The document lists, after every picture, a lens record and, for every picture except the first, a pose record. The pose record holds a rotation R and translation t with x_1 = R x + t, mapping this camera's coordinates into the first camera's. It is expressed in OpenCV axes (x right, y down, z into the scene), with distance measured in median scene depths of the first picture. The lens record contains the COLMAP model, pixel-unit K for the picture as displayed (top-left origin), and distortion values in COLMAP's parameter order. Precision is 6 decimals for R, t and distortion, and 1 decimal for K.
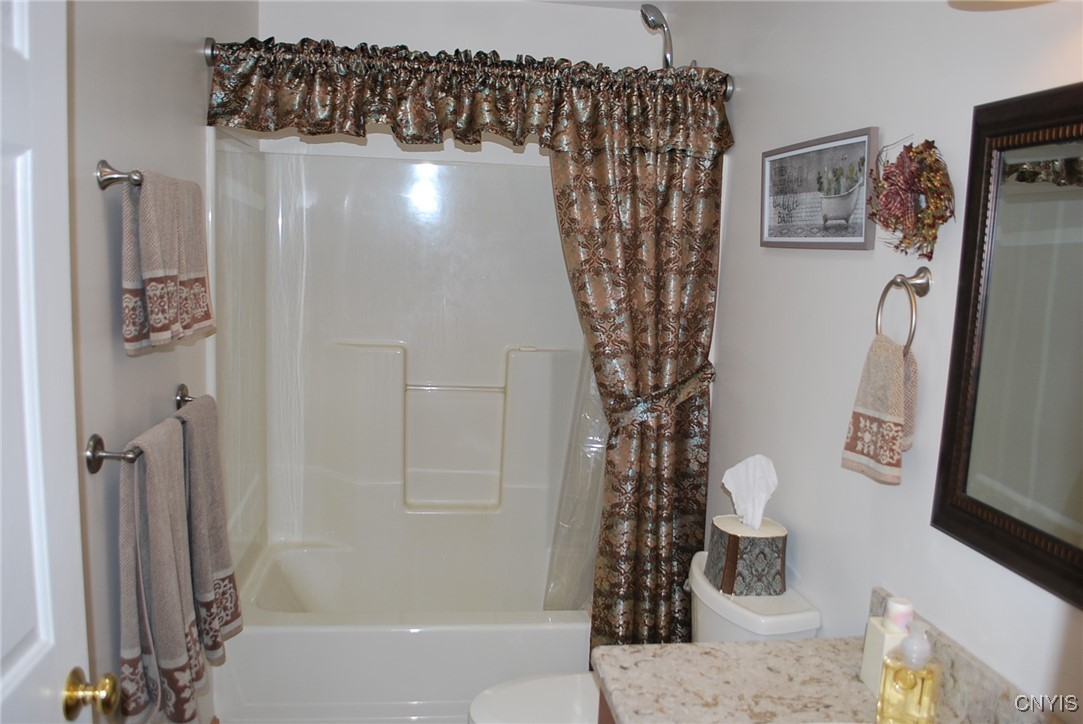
lens RADIAL K [[857.3, 0, 545.0], [0, 857.3, 367.3], [0, 0, 1]] dist [-0.074655, 0.005646]
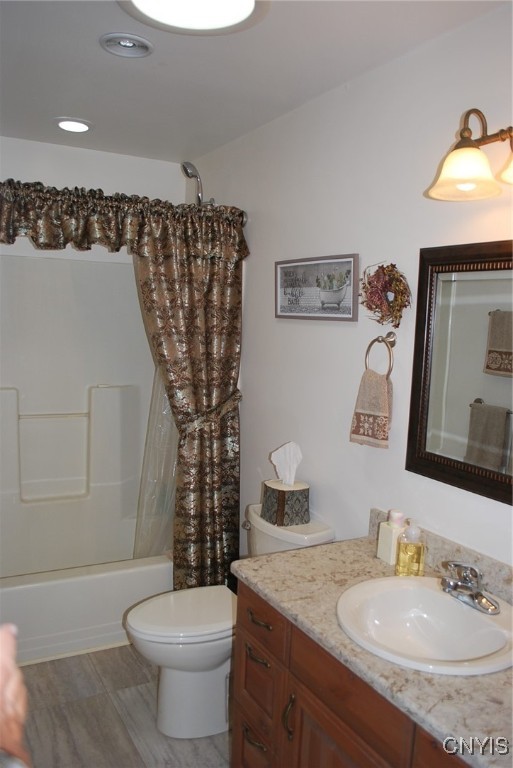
lens RADIAL K [[608.0, 0, 254.7], [0, 608.0, 386.6], [0, 0, 1]] dist [-0.074655, 0.005646]
pose [[0.933645, -0.045852, 0.355254, -0.199020], [0.050026, 0.998745, -0.002567, -0.006461], [-0.354690, 0.020169, 0.934766, -0.086573]]
